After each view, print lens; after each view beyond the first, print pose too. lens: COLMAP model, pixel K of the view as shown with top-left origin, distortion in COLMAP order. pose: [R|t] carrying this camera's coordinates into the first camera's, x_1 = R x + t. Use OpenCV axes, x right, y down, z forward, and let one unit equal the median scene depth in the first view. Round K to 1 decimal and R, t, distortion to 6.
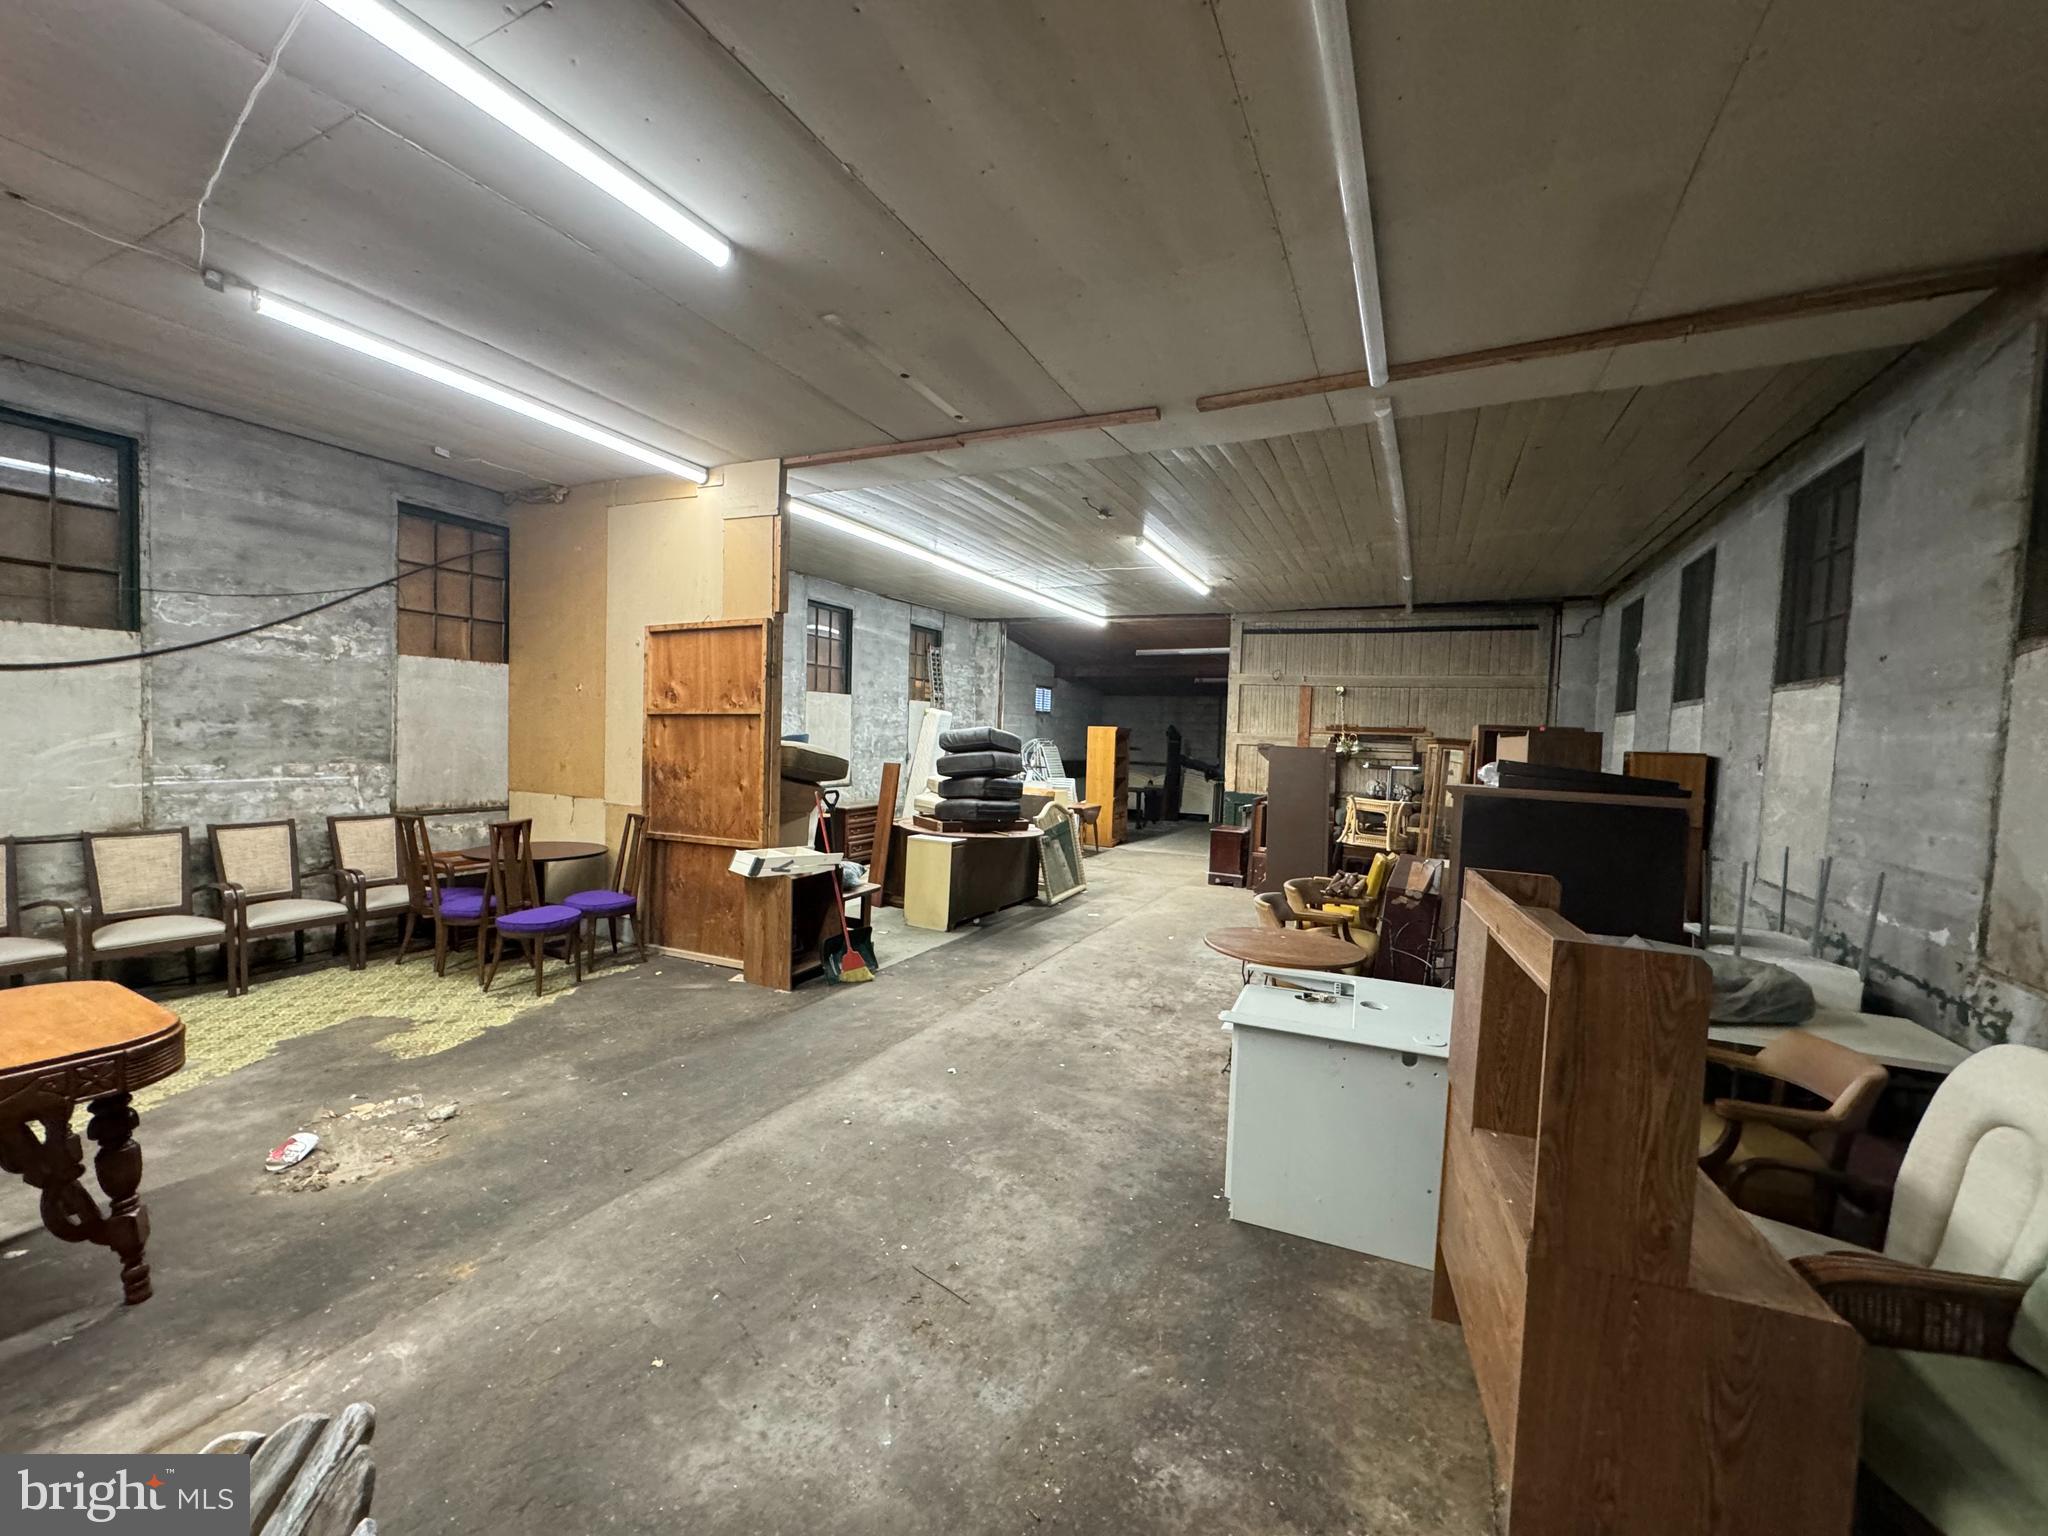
lens RADIAL K [[812.3, 0, 1029.0], [0, 812.3, 767.8], [0, 0, 1]] dist [-0.000570, -0.000004]
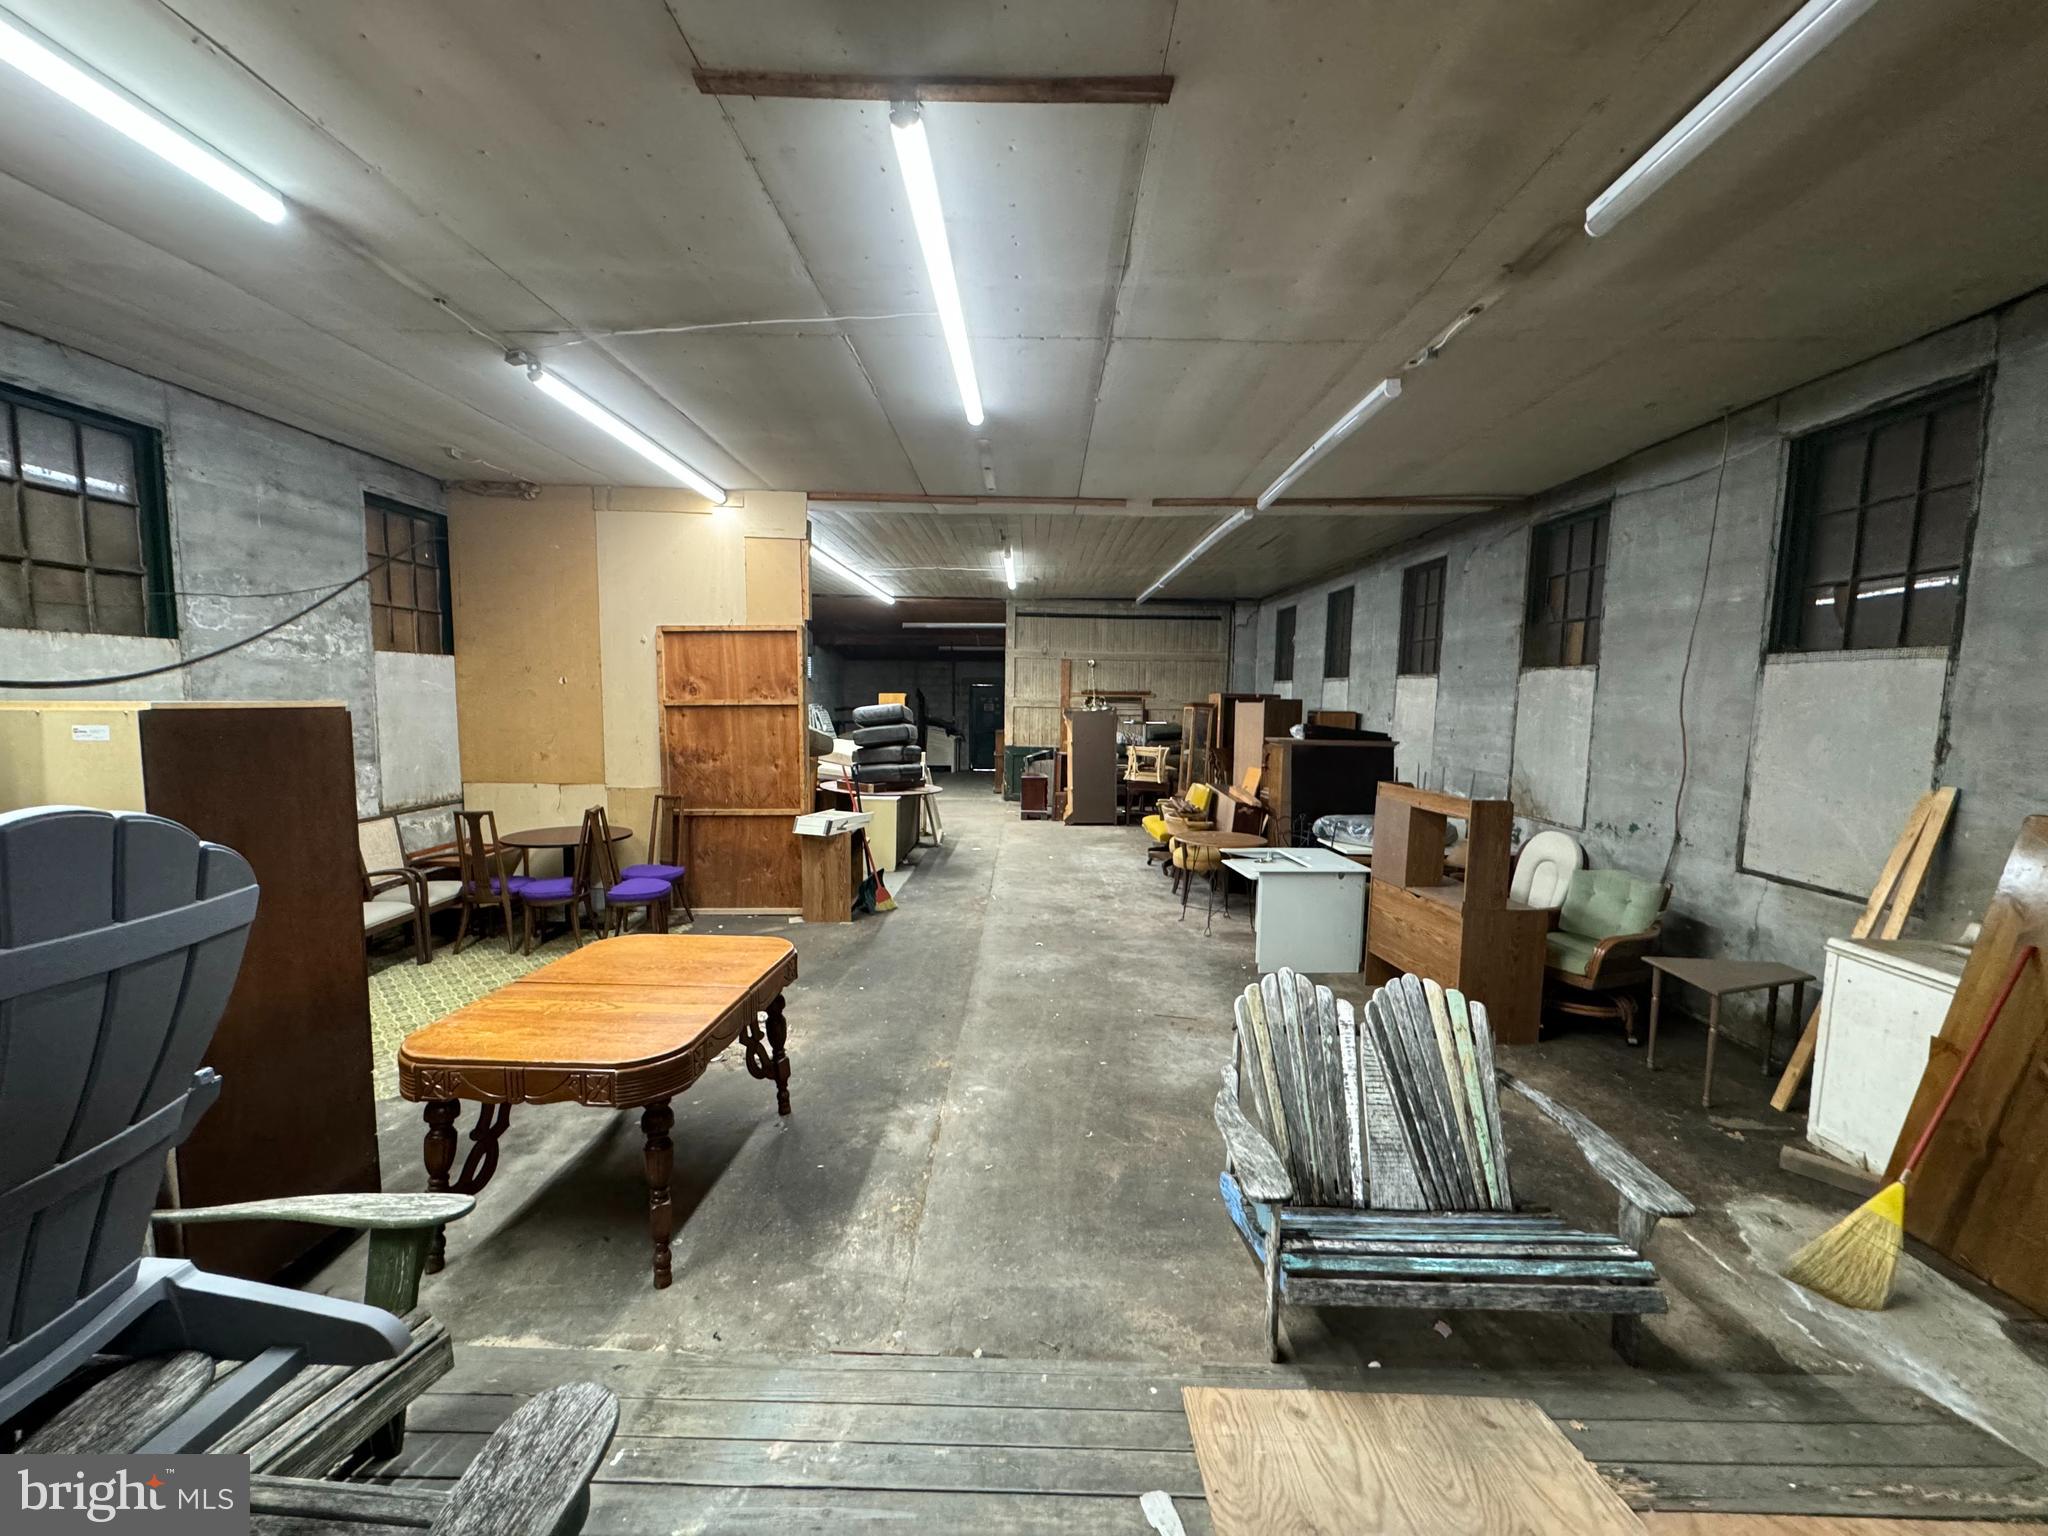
lens RADIAL K [[812.3, 0, 1029.0], [0, 812.3, 767.8], [0, 0, 1]] dist [-0.000570, -0.000004]
pose [[0.899557, -0.061543, 0.432445, -0.524443], [0.035435, 0.997043, 0.068182, -0.040228], [-0.435363, -0.046010, 0.899079, -0.235652]]
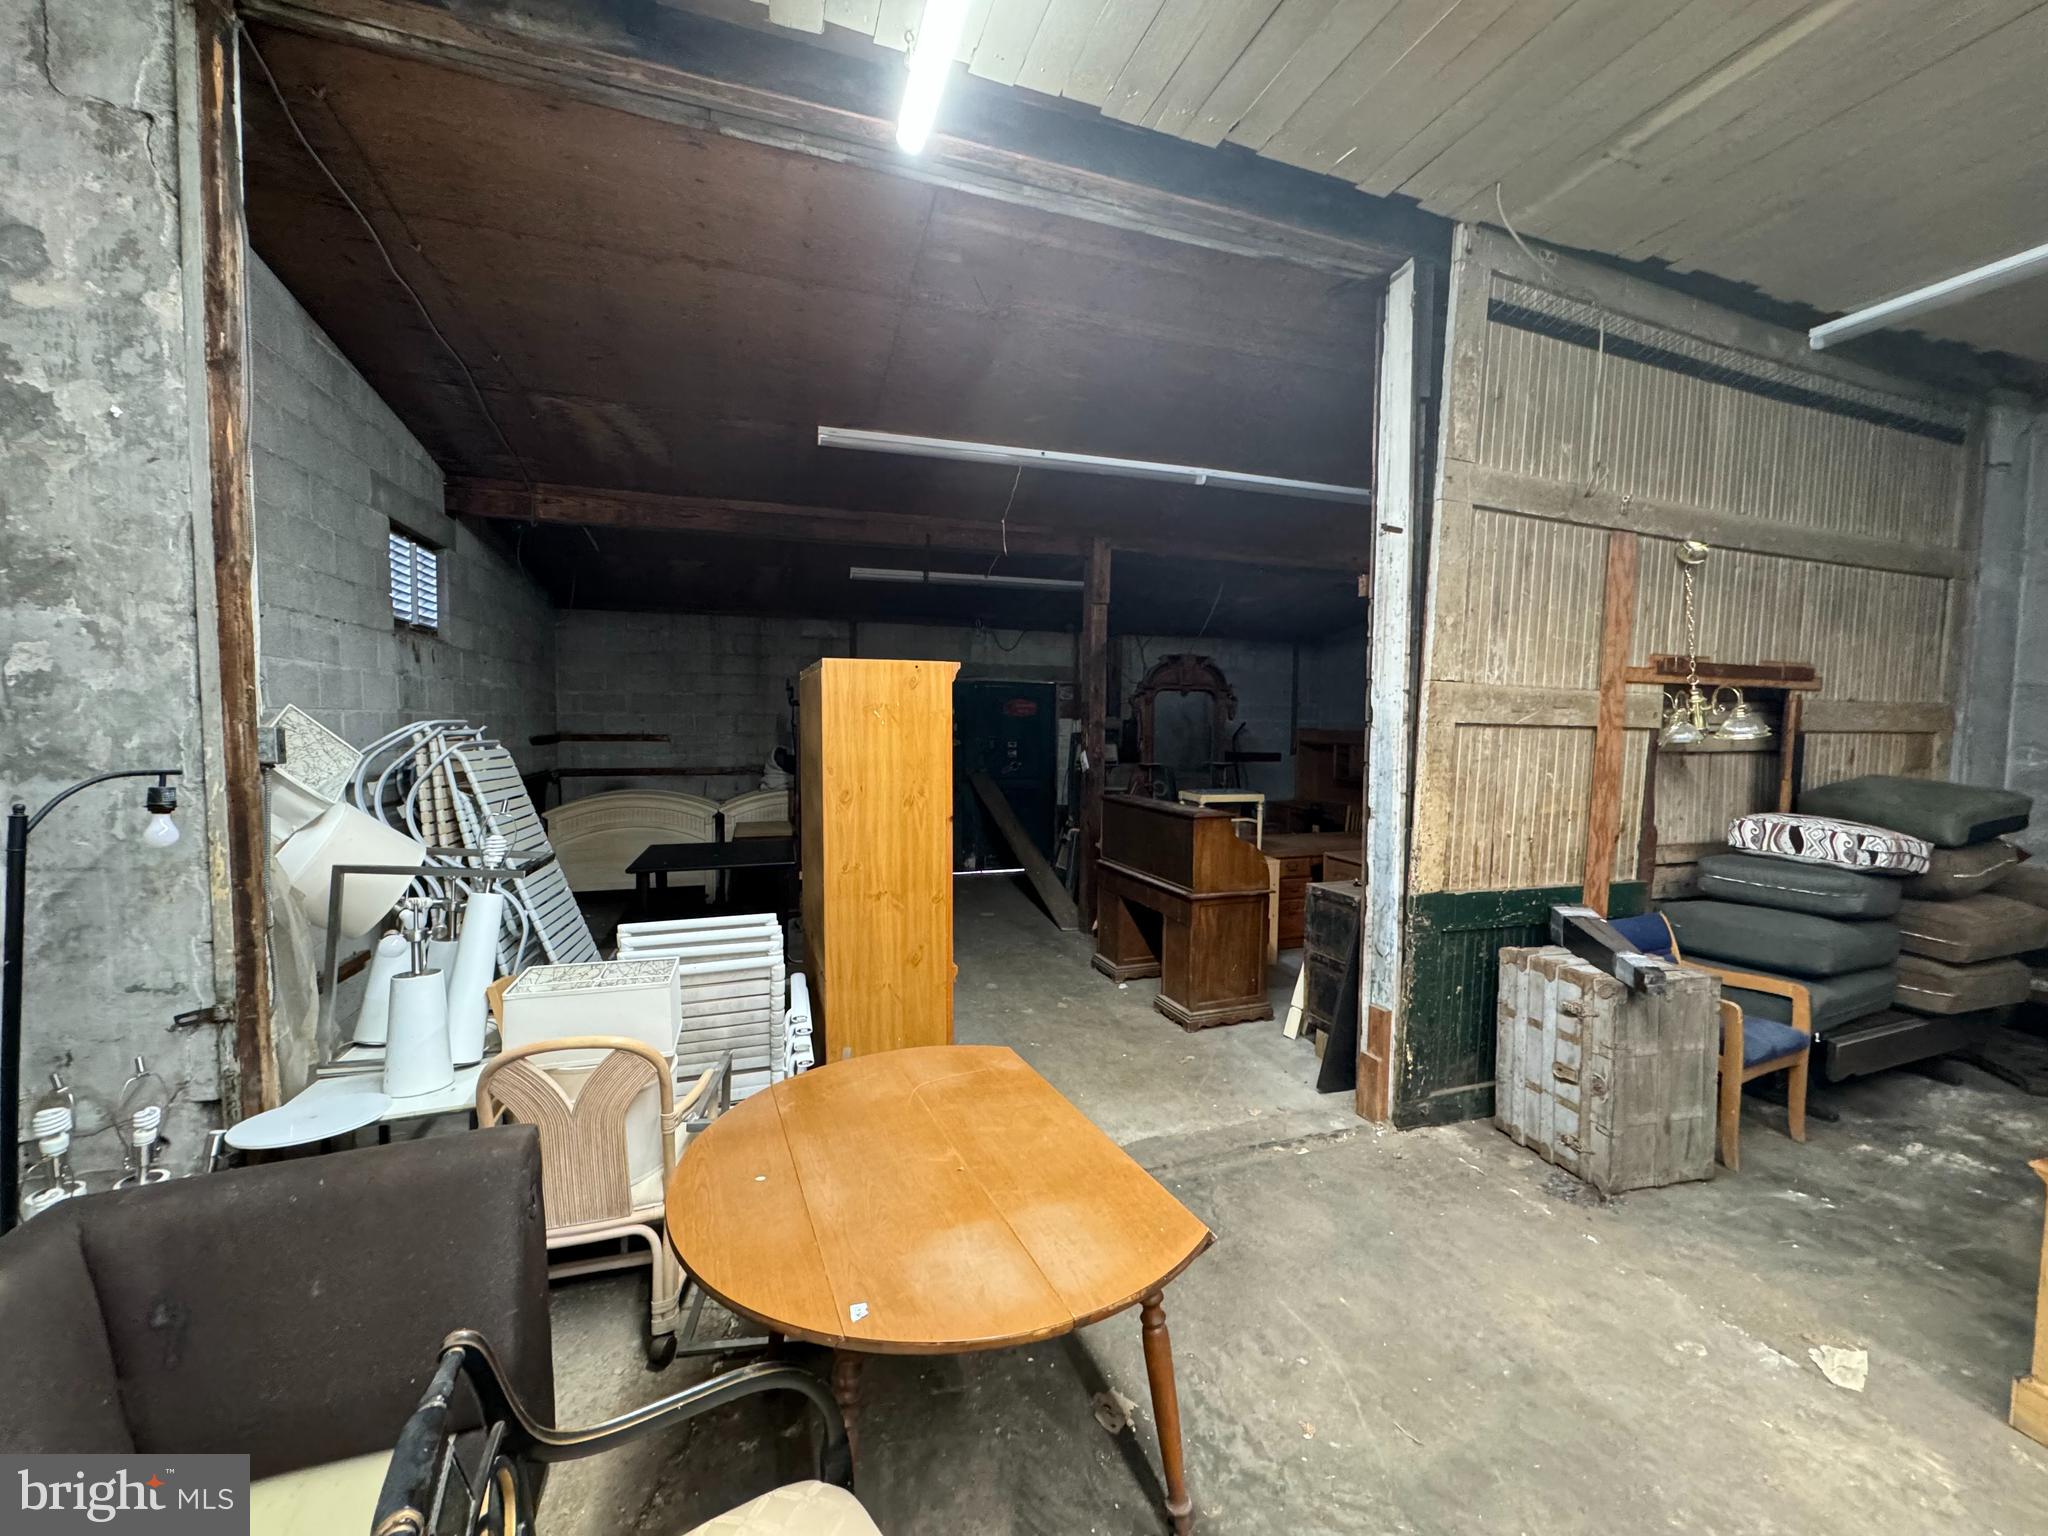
lens RADIAL K [[812.3, 0, 1029.0], [0, 812.3, 767.8], [0, 0, 1]] dist [-0.000570, -0.000004]
pose [[0.703275, -0.065244, 0.707918, -0.096822], [0.046456, 0.997869, 0.045815, -0.066251], [-0.709398, 0.000667, 0.704808, 1.839780]]
